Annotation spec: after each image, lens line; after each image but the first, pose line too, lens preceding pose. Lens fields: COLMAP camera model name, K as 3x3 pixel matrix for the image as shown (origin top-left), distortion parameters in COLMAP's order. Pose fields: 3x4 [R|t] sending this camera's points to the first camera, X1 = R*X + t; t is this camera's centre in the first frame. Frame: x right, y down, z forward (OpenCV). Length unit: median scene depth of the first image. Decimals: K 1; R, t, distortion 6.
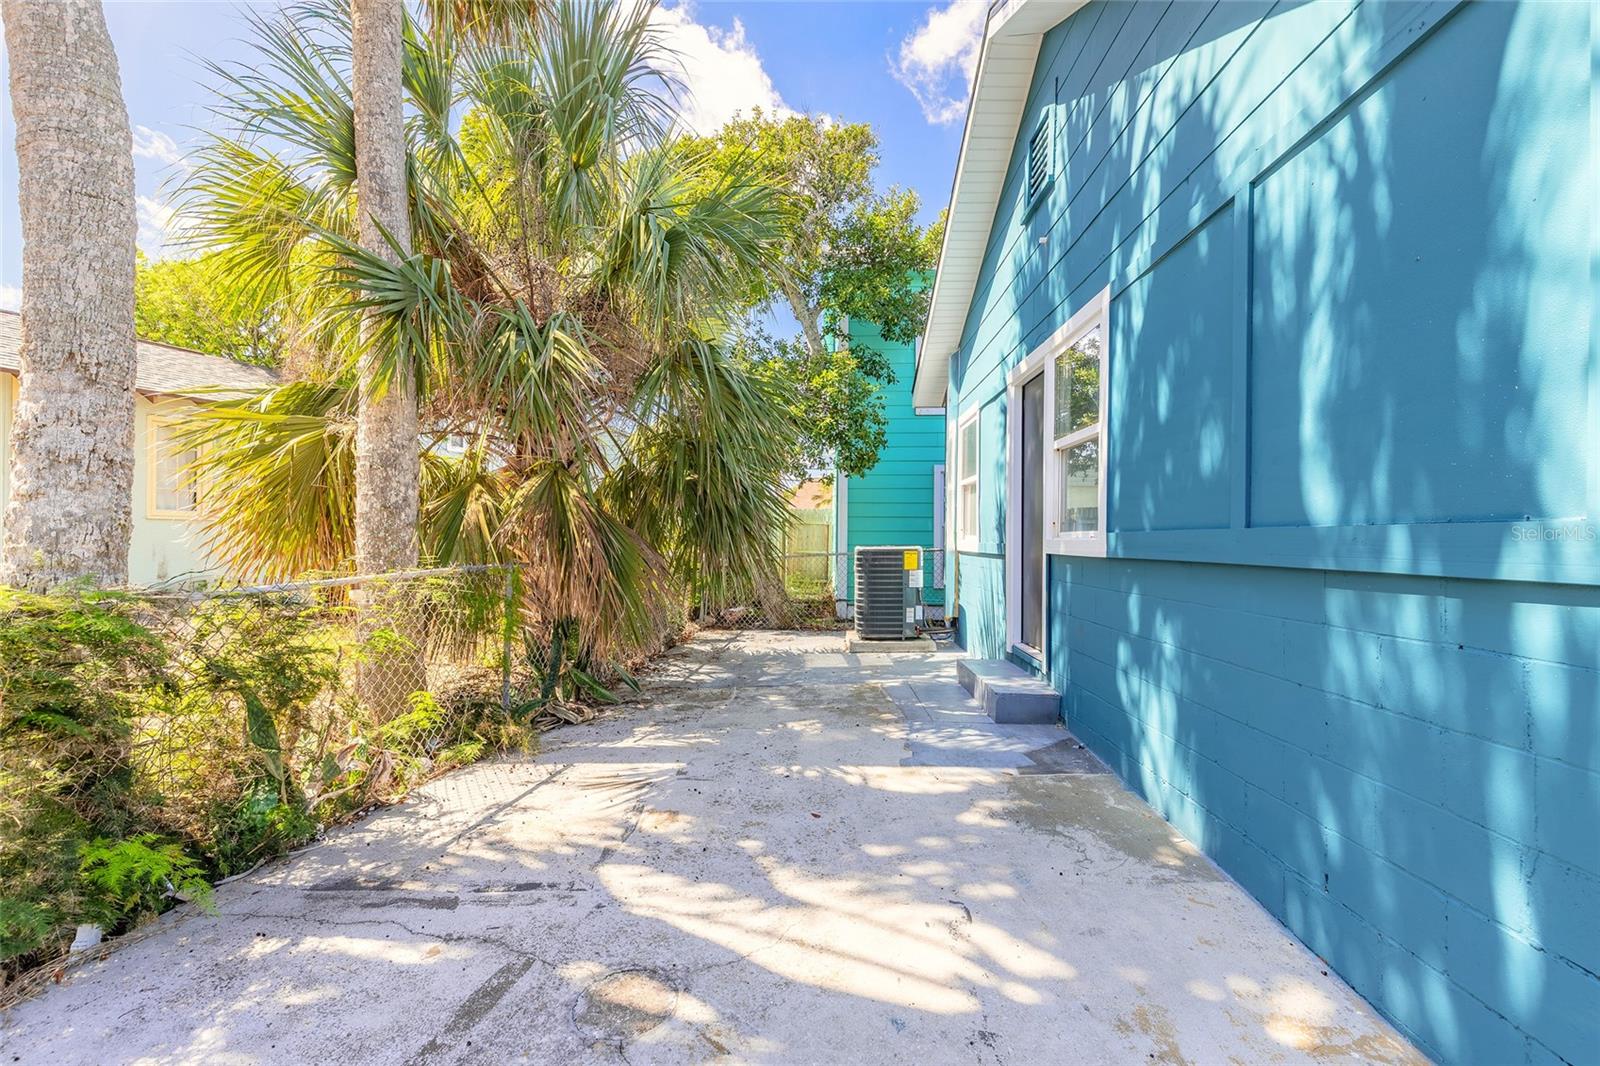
lens RADIAL K [[720.1, 0, 794.4], [0, 720.1, 536.9], [0, 0, 1]] dist [0.002468, 0.000652]
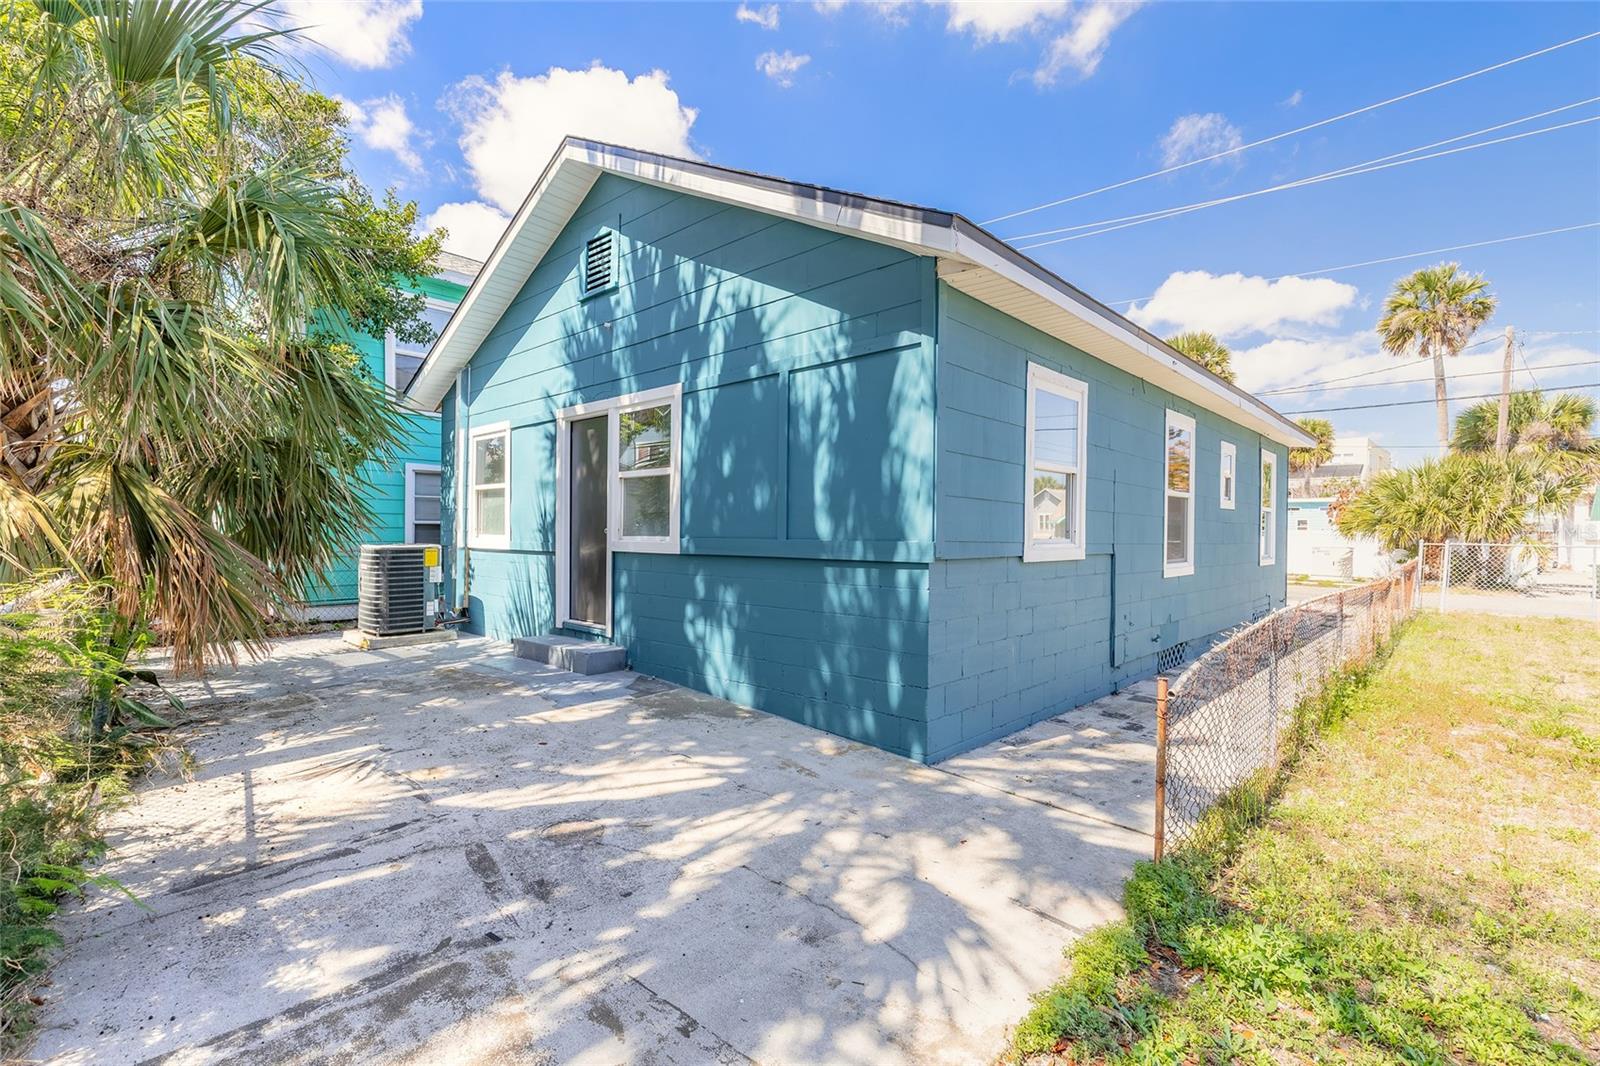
lens RADIAL K [[720.1, 0, 794.4], [0, 720.1, 536.9], [0, 0, 1]] dist [0.002468, 0.000652]
pose [[0.658834, -0.005219, 0.752270, -0.767742], [-0.004997, 0.999924, 0.011313, -0.035492], [-0.752272, -0.011213, 0.658757, -0.315181]]
